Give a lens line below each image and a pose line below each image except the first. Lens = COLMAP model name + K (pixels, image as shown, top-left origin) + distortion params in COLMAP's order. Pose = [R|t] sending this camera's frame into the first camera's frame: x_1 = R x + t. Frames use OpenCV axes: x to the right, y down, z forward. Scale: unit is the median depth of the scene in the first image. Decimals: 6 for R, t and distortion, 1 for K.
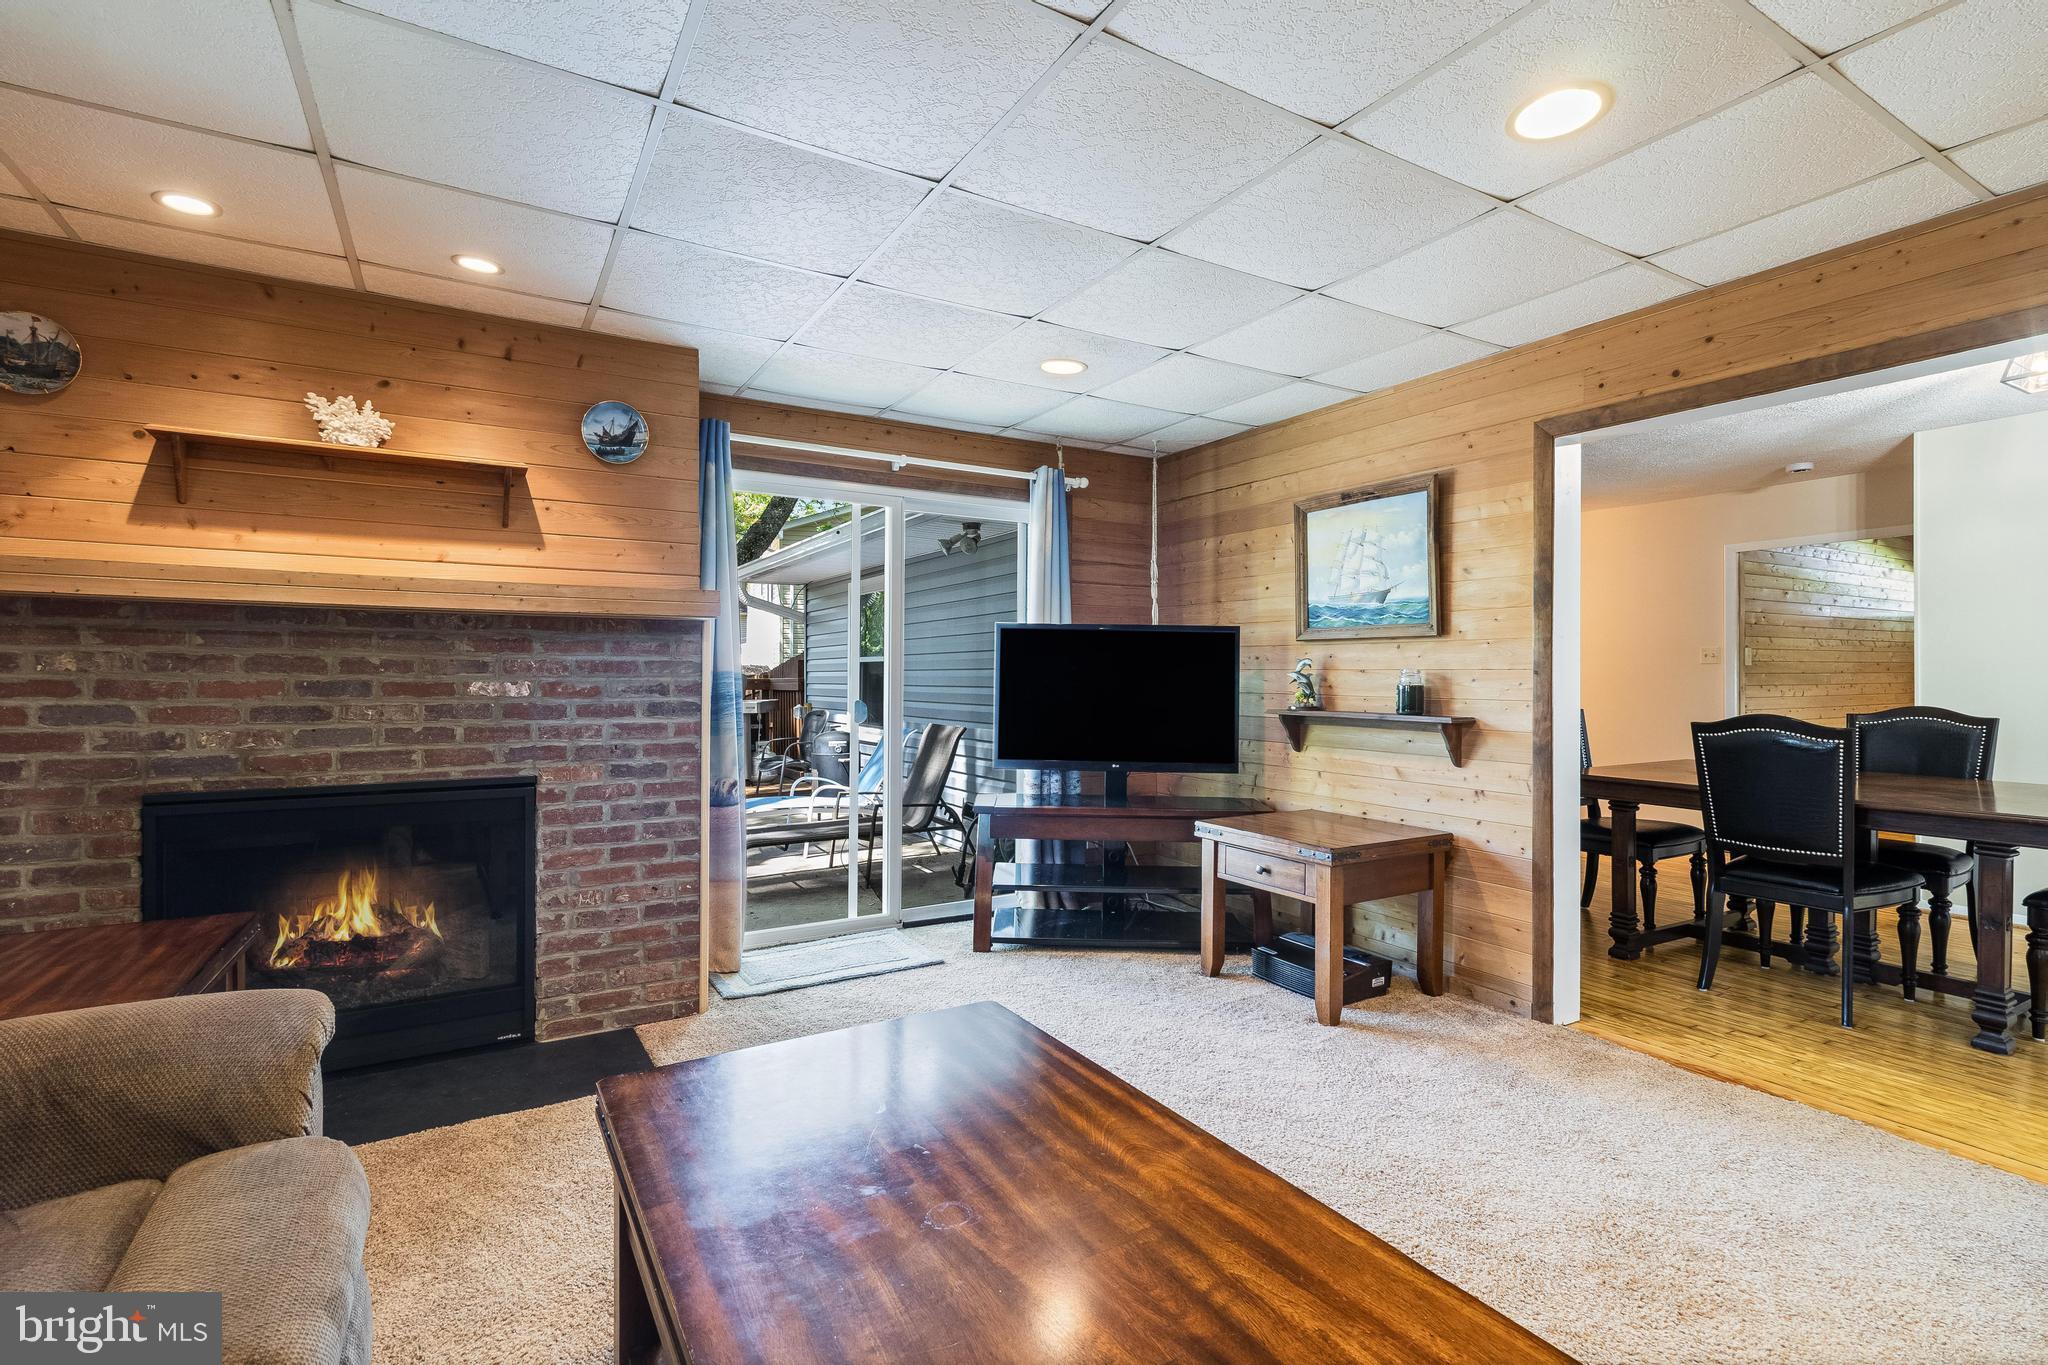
lens RADIAL K [[946.3, 0, 1006.6], [0, 946.3, 671.8], [0, 0, 1]] dist [0.004494, -0.000426]
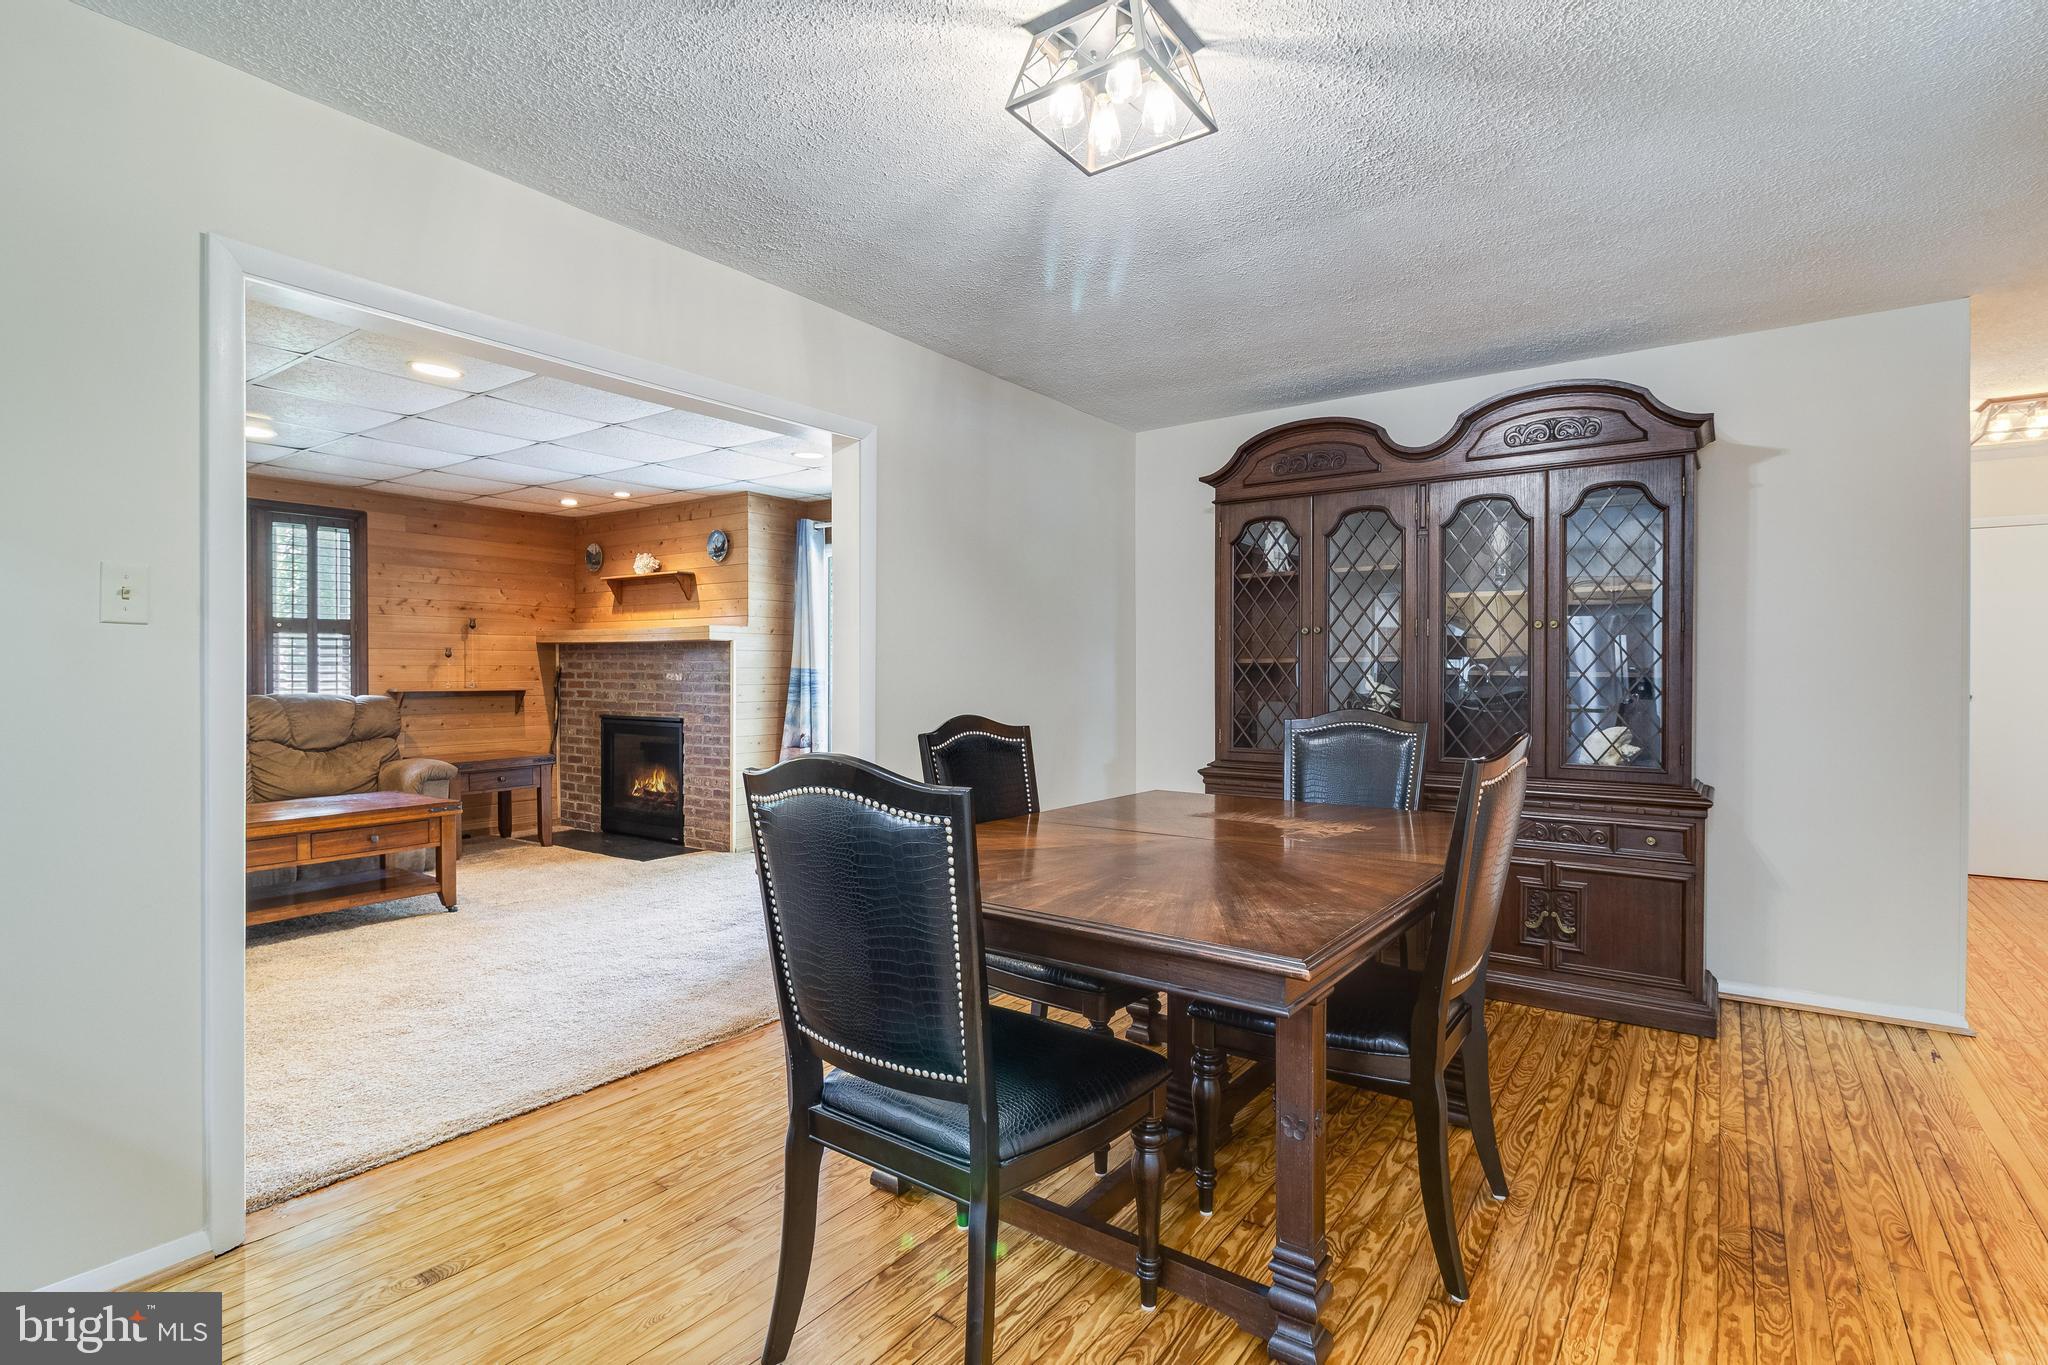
lens RADIAL K [[984.3, 0, 1012.9], [0, 984.3, 678.4], [0, 0, 1]] dist [0.002883, -0.003429]
pose [[0.394584, 0.002980, -0.918855, 1.787486], [-0.000940, 0.999996, 0.002839, 0.013970], [0.918859, -0.000257, 0.394585, 0.804738]]
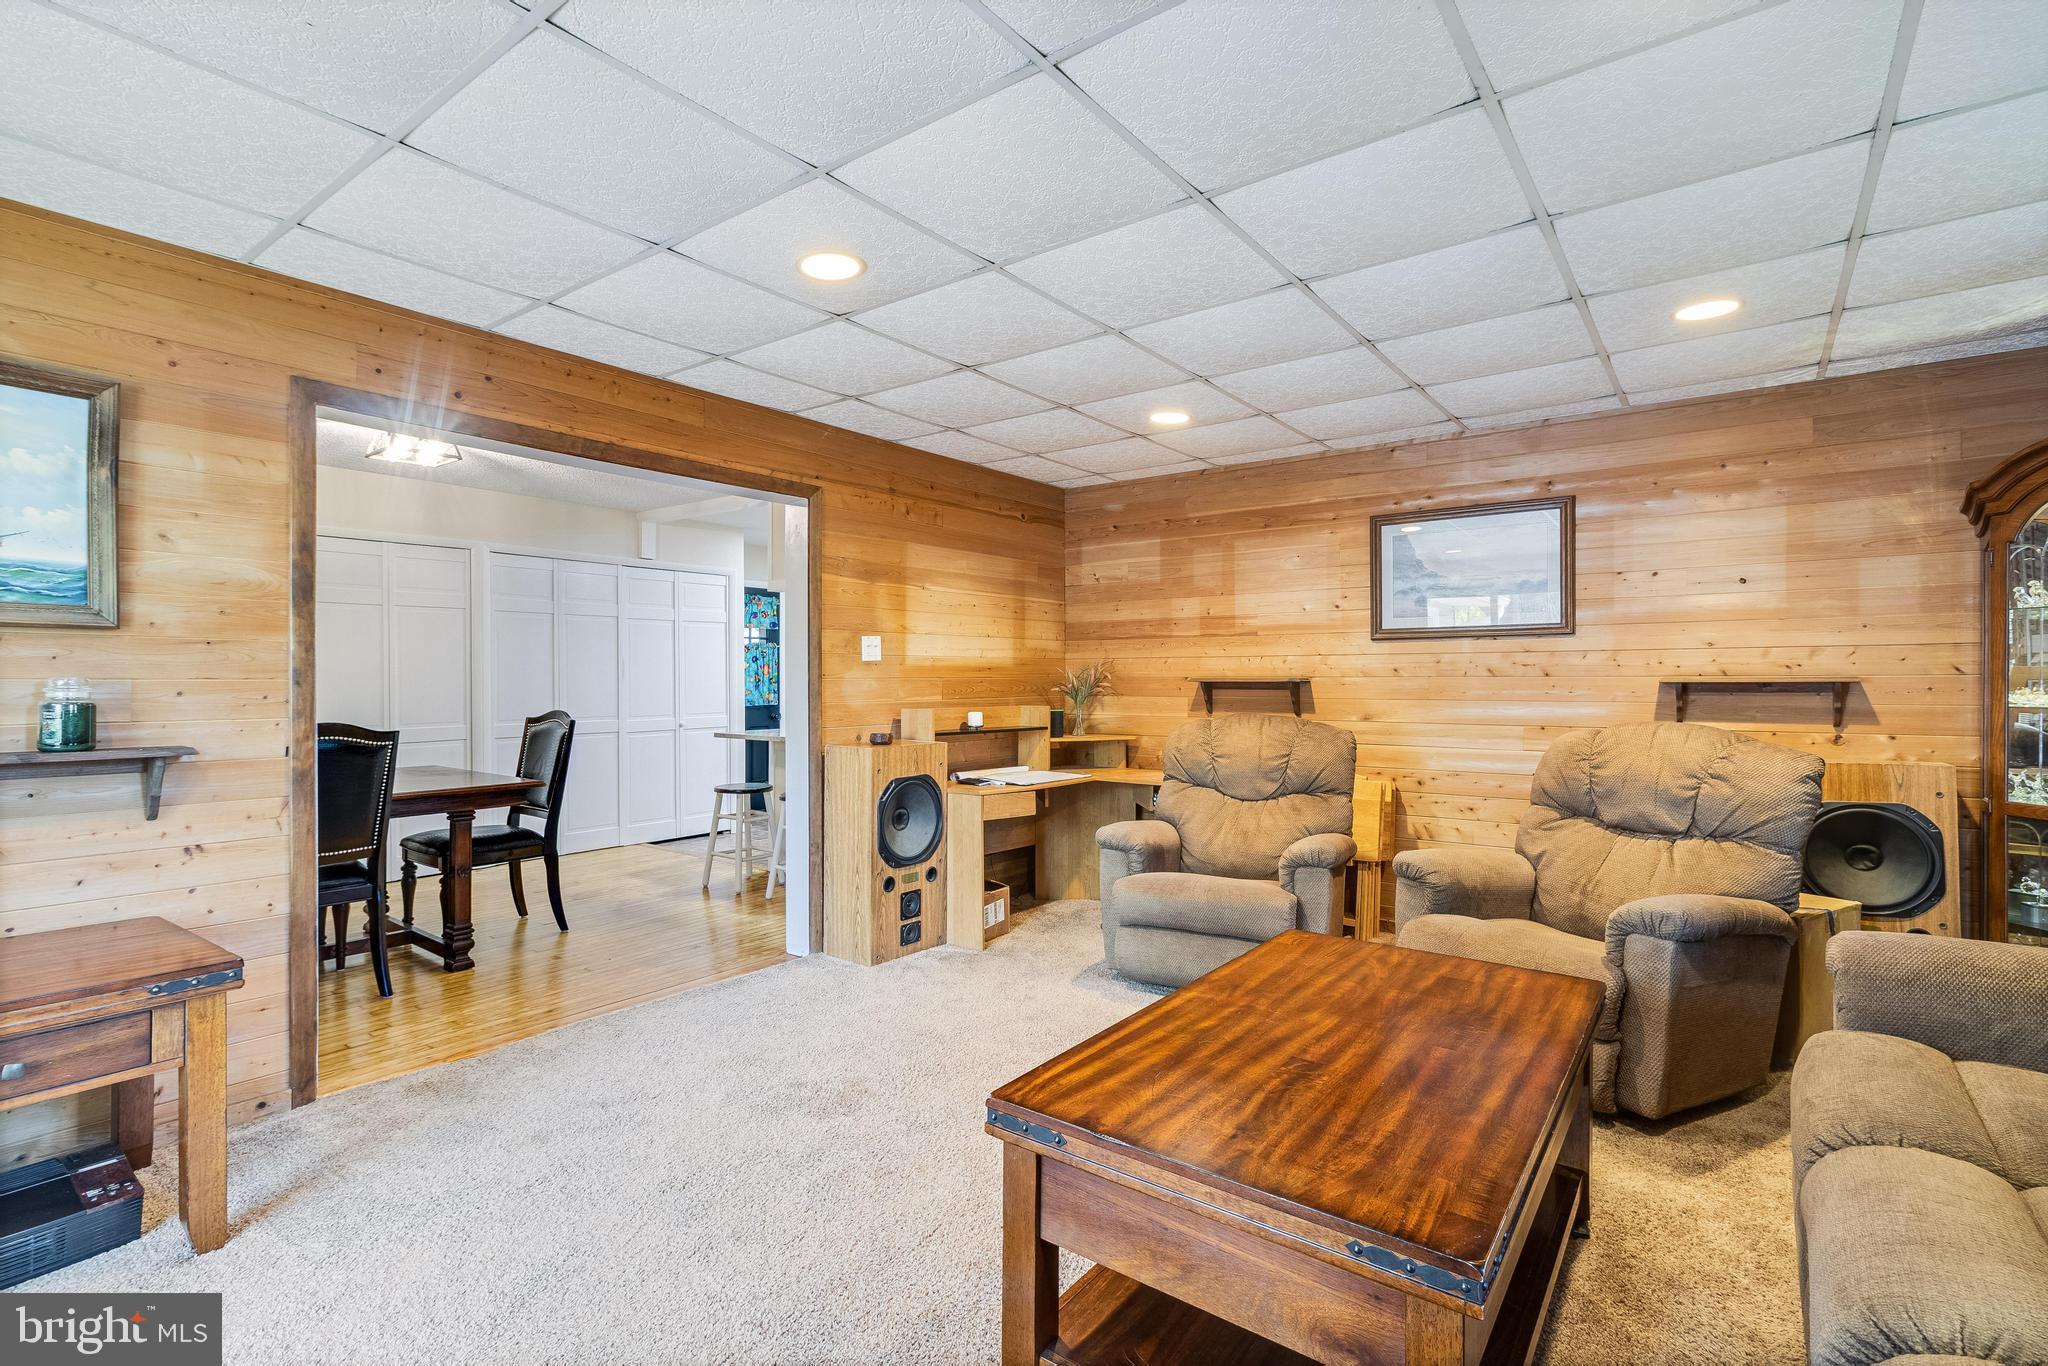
lens RADIAL K [[946.3, 0, 1024.6], [0, 946.3, 689.7], [0, 0, 1]] dist [0.004494, -0.000426]
pose [[-0.386462, -0.008348, 0.922268, -0.476804], [-0.001913, 0.999964, 0.008250, -0.001943], [-0.922303, 0.001424, -0.386464, 0.797278]]
